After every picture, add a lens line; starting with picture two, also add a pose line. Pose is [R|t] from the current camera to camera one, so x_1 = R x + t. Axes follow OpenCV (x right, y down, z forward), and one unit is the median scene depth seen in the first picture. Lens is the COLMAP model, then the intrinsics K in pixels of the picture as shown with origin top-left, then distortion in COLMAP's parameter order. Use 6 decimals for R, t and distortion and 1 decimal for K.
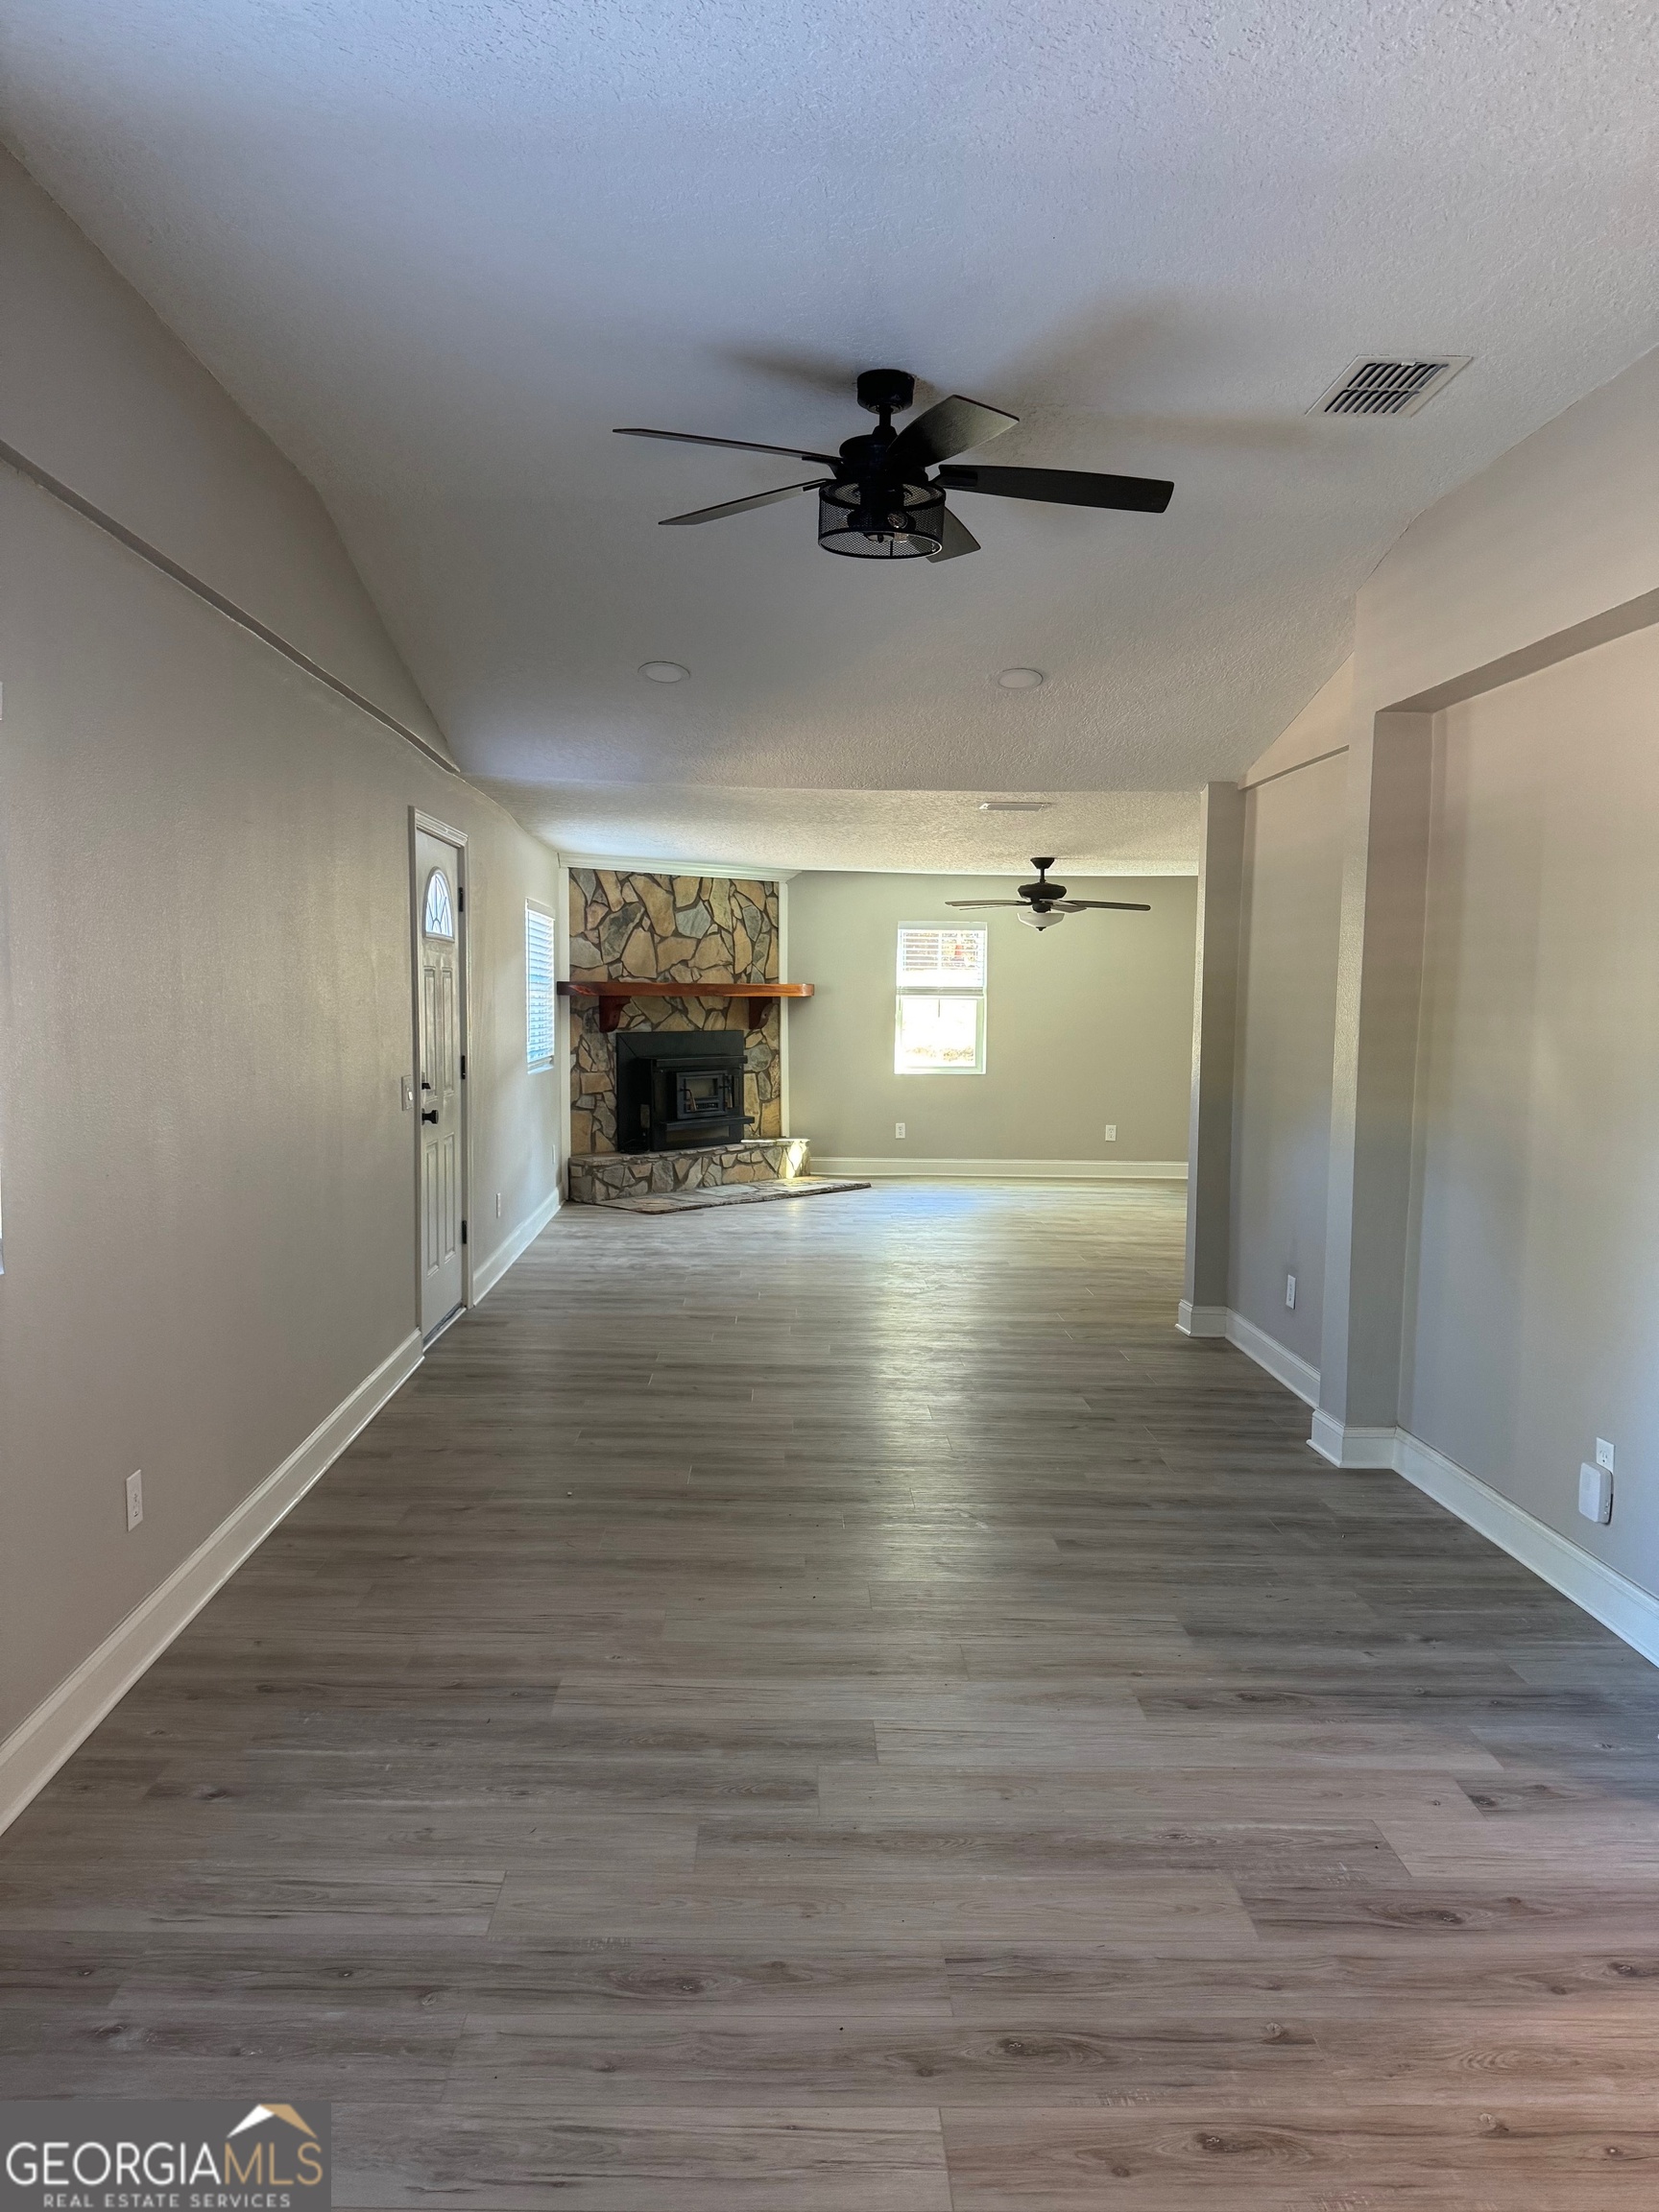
lens RADIAL K [[1543.2, 0, 829.5], [0, 1543.2, 1106.0], [0, 0, 1]] dist [0.094436, 0.000057]
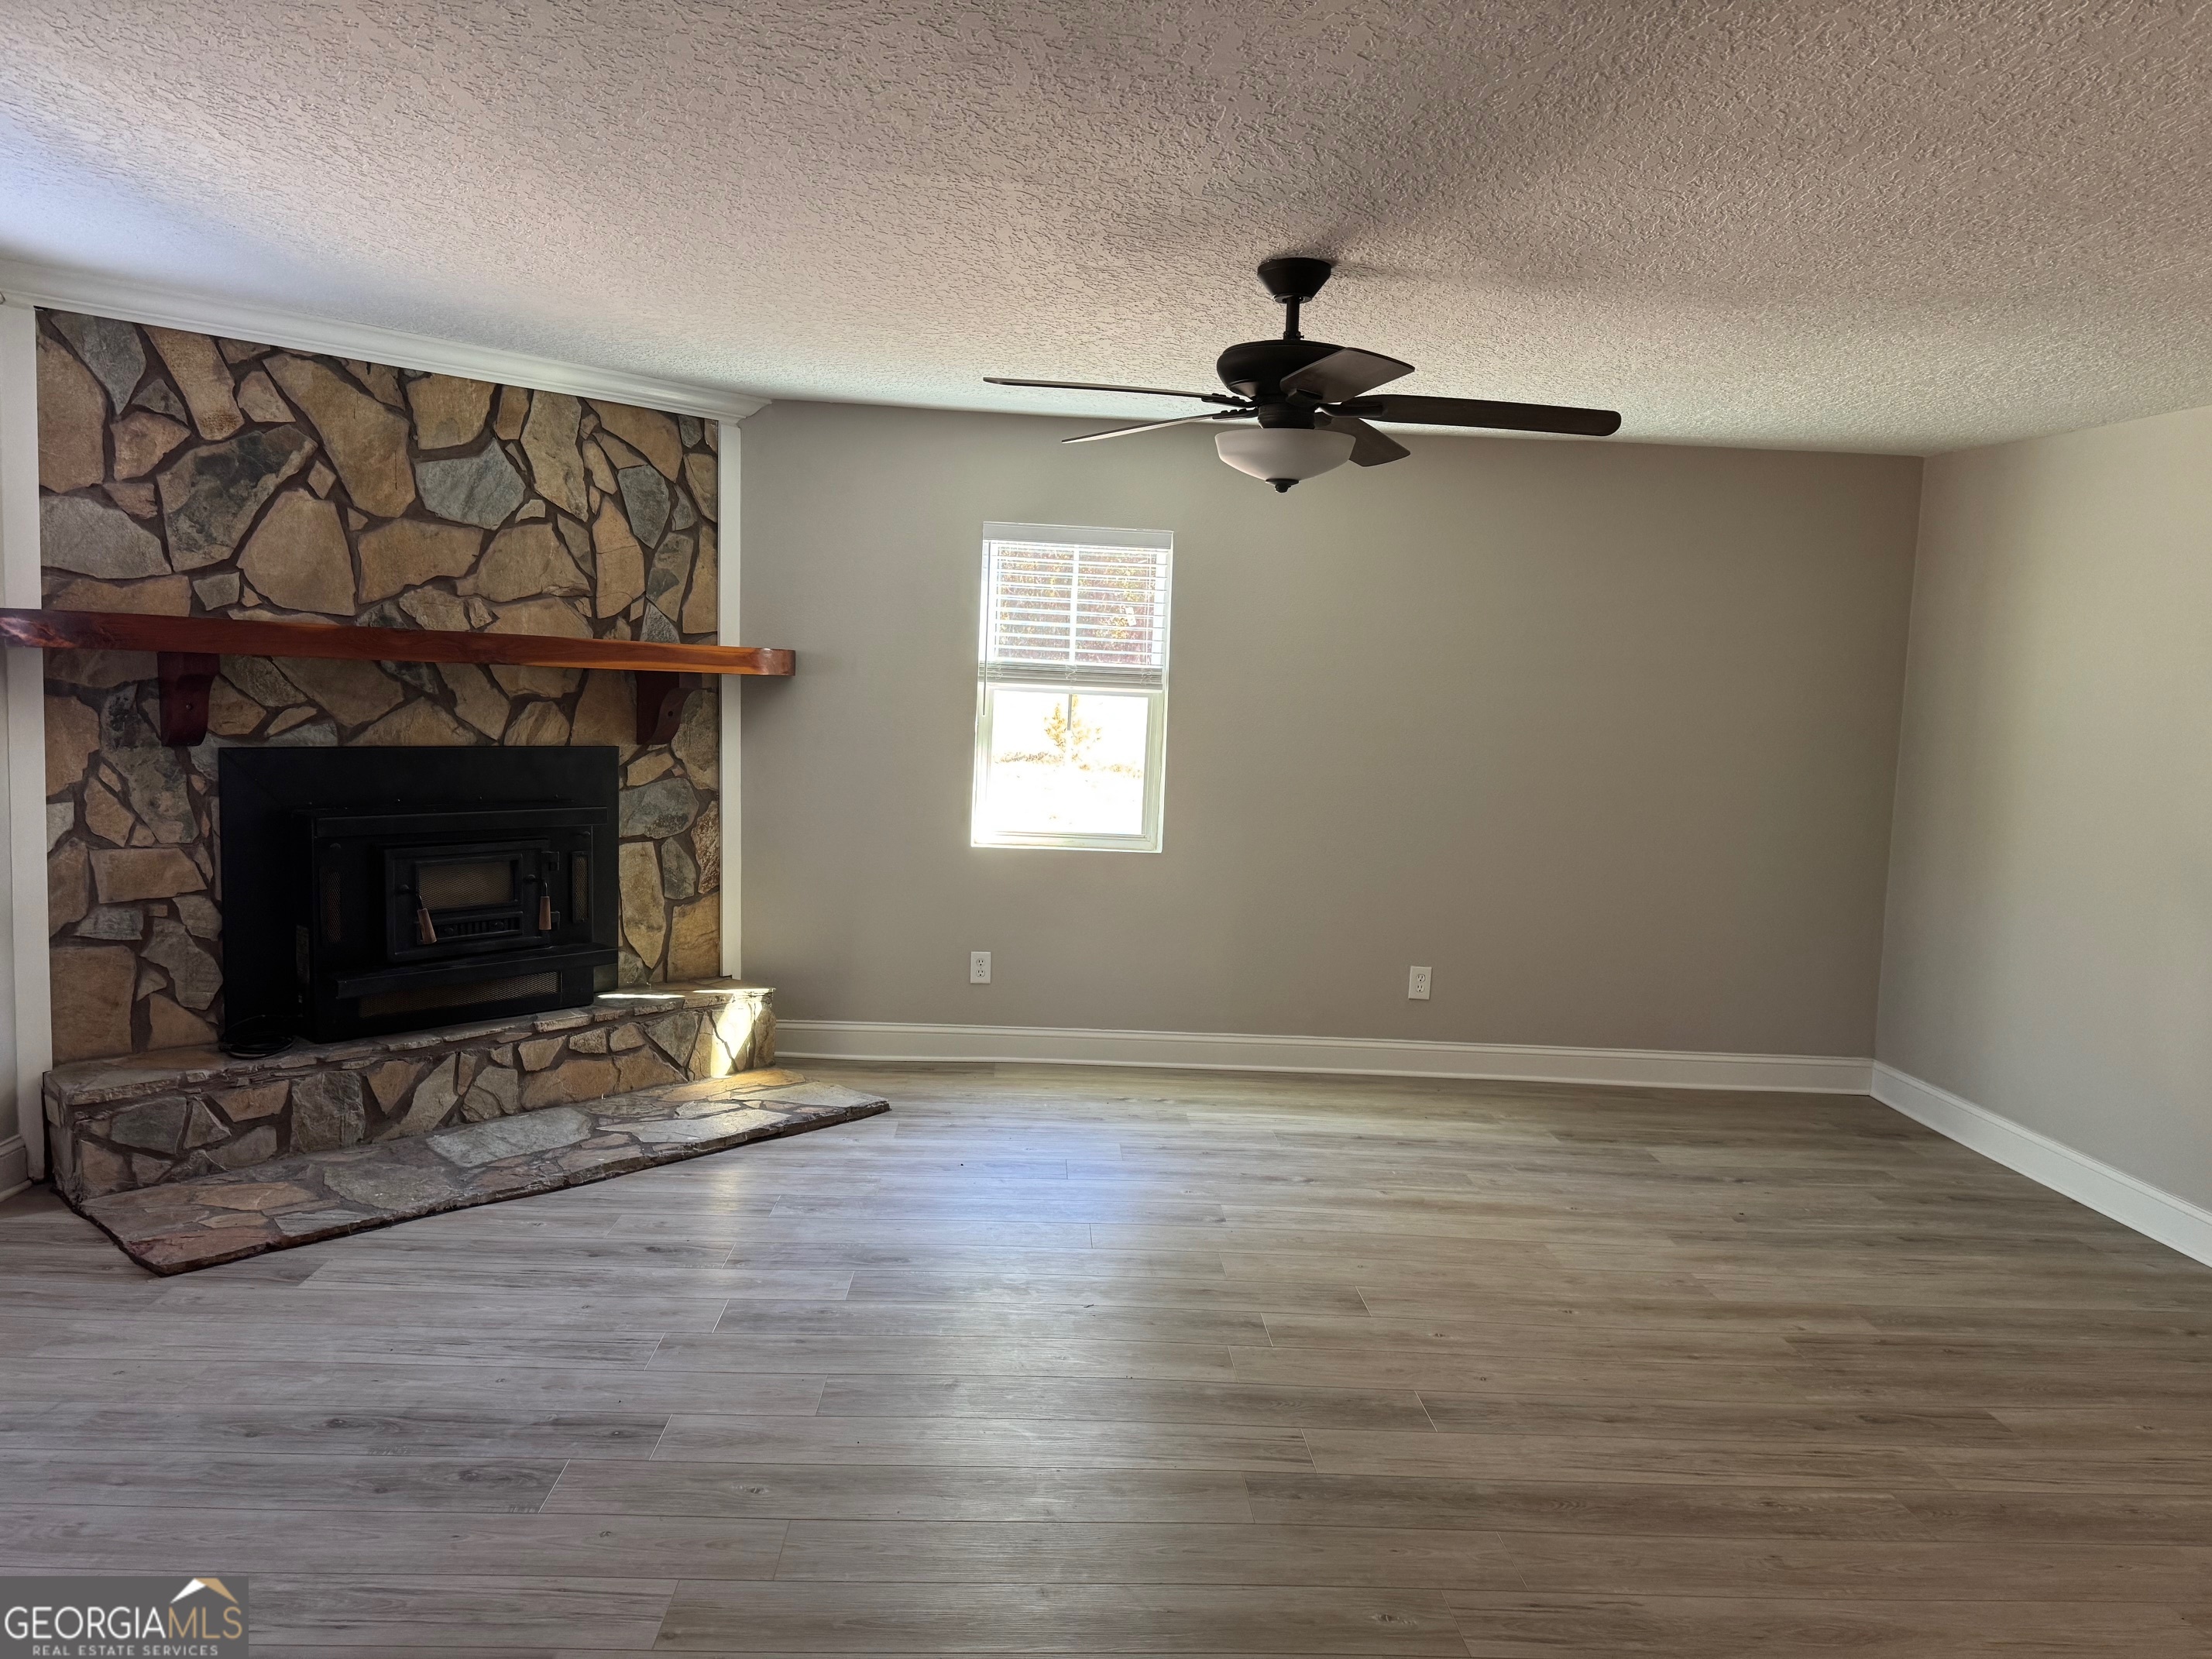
lens RADIAL K [[1575.2, 0, 1106.0], [0, 1575.2, 829.5], [0, 0, 1]] dist [0.076156, -0.099490]
pose [[0.999522, 0.025920, 0.016844, 0.080911], [-0.026170, 0.999548, 0.014810, -0.036797], [-0.016452, -0.015243, 0.999748, 0.560912]]
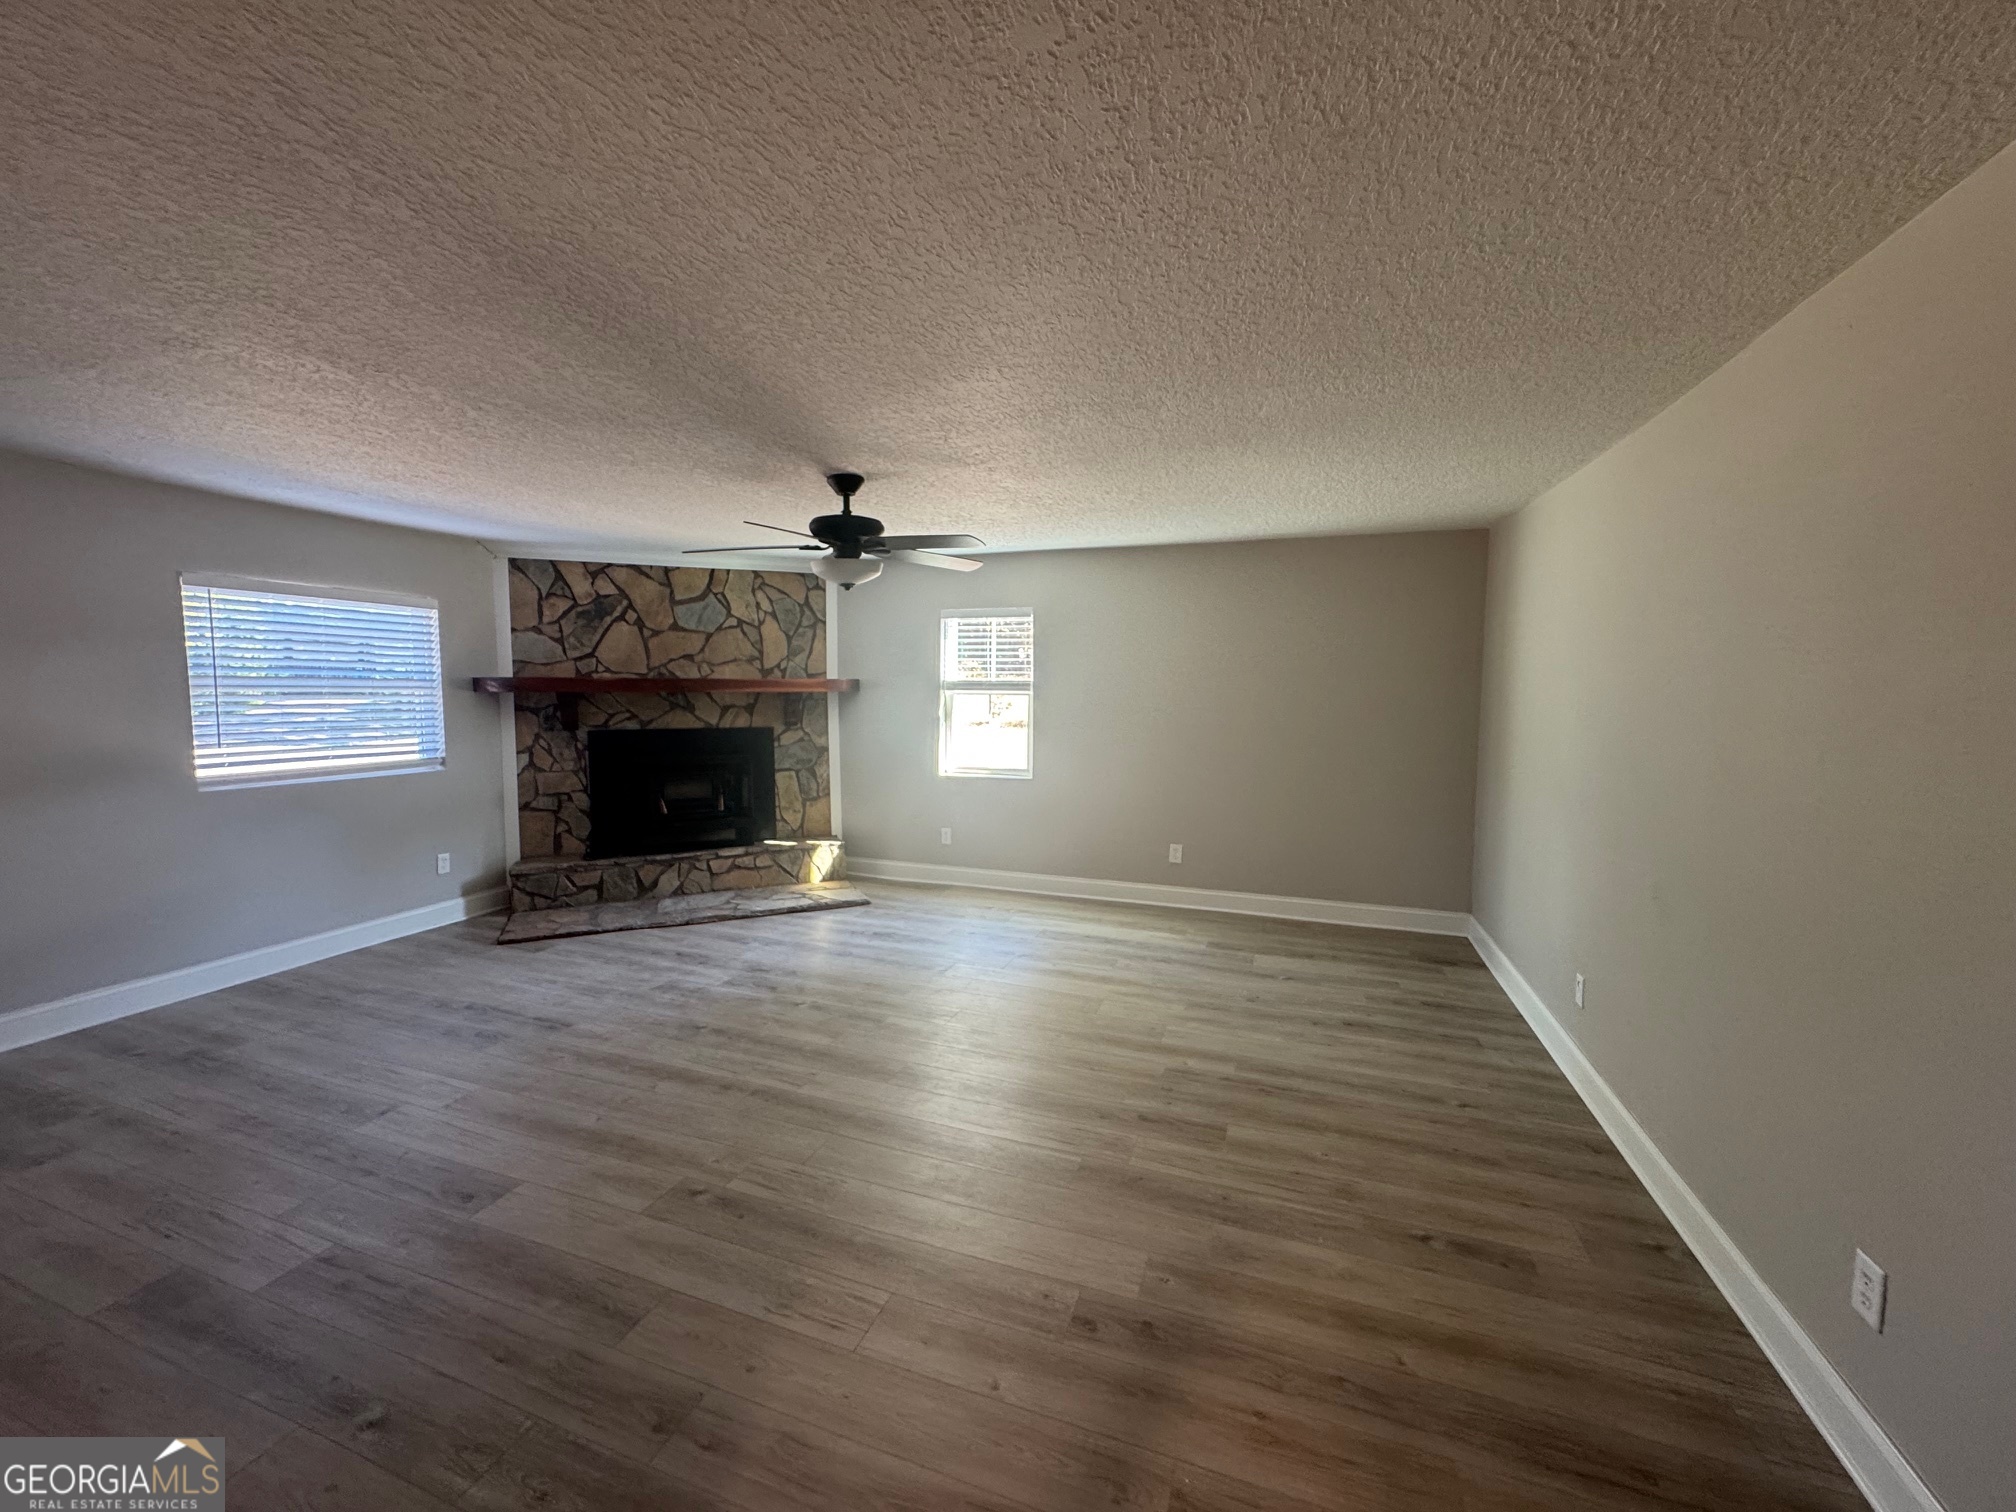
lens RADIAL K [[817.9, 0, 1003.2], [0, 817.9, 752.7], [0, 0, 1]] dist [0.001202, 0.000211]
pose [[0.925560, 0.021833, -0.377970, 0.282131], [-0.021614, 0.999755, 0.004822, -0.040051], [0.377982, 0.003707, 0.925805, 0.601278]]
